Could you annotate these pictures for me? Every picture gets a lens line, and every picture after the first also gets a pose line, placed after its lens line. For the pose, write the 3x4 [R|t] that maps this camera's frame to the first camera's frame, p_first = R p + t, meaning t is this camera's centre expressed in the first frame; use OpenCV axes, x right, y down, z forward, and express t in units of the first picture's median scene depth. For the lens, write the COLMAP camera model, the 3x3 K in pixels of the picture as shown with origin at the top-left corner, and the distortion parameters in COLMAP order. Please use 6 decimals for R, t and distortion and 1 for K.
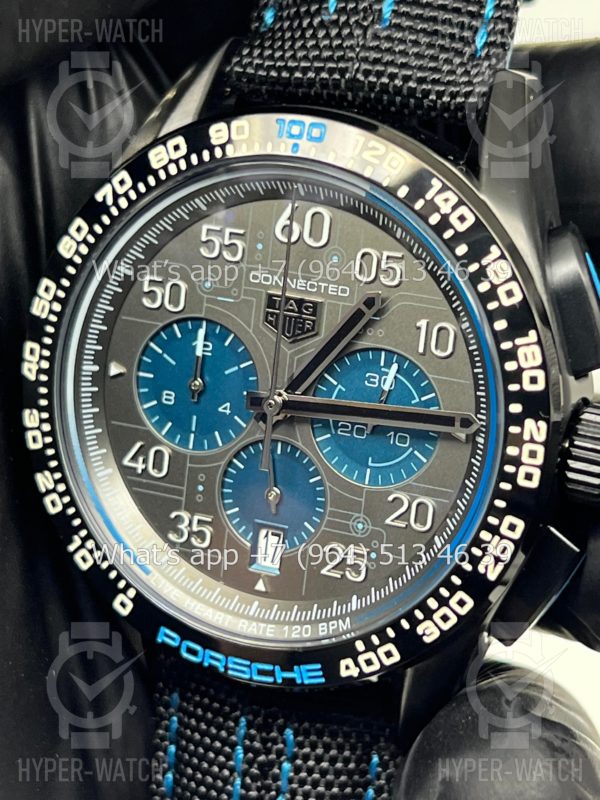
lens RADIAL K [[1884.8, 0, 300.0], [0, 1884.8, 400.0], [0, 0, 1]] dist [0.144513, 1.007683]
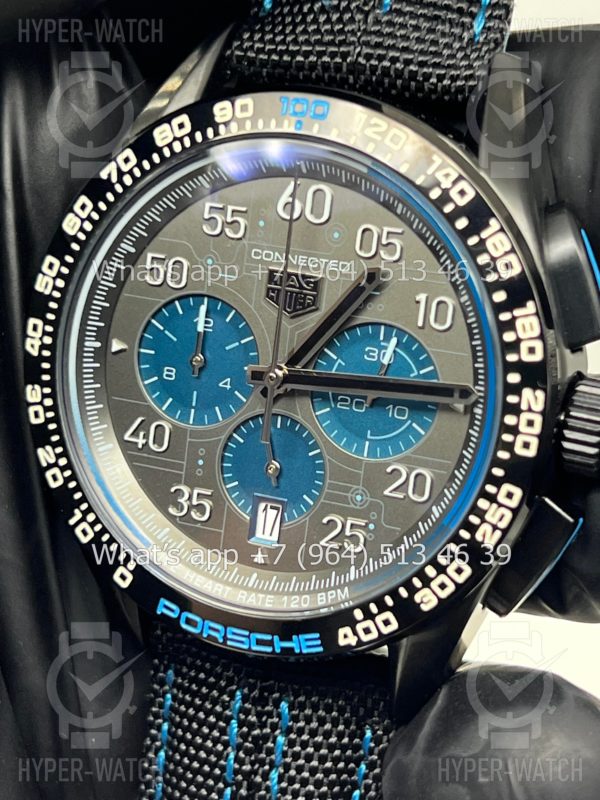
lens RADIAL K [[1884.8, 0, 300.0], [0, 1884.8, 400.0], [0, 0, 1]] dist [0.144513, 1.007683]
pose [[0.999701, 0.007133, 0.023409, -0.023769], [-0.006469, 0.999577, -0.028342, 0.042742], [-0.023601, 0.028182, 0.999324, -0.018328]]
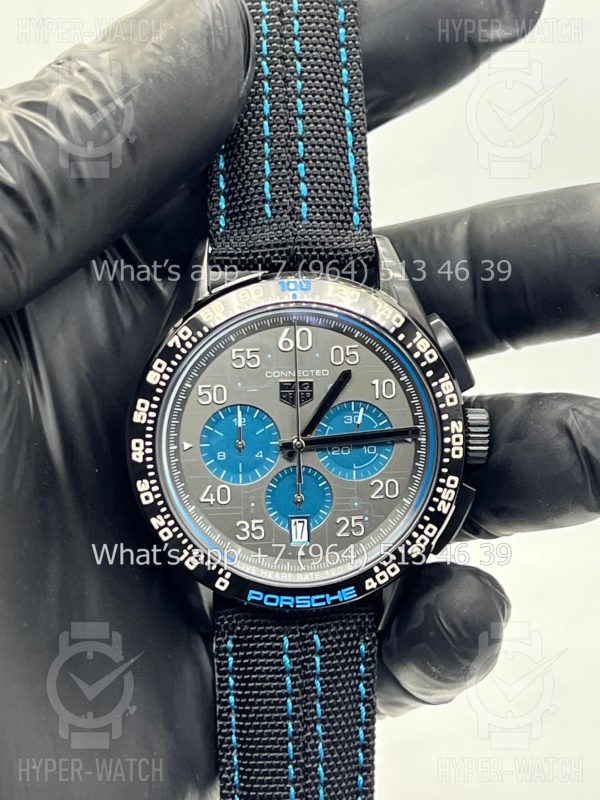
lens RADIAL K [[1841.4, 0, 300.0], [0, 1841.4, 400.0], [0, 0, 1]] dist [0.005018, 12.991969]
pose [[0.884679, -0.180670, 0.429769, -0.719837], [0.199566, 0.979884, 0.001124, -0.038724], [-0.421326, 0.084773, 0.902938, -0.514304]]
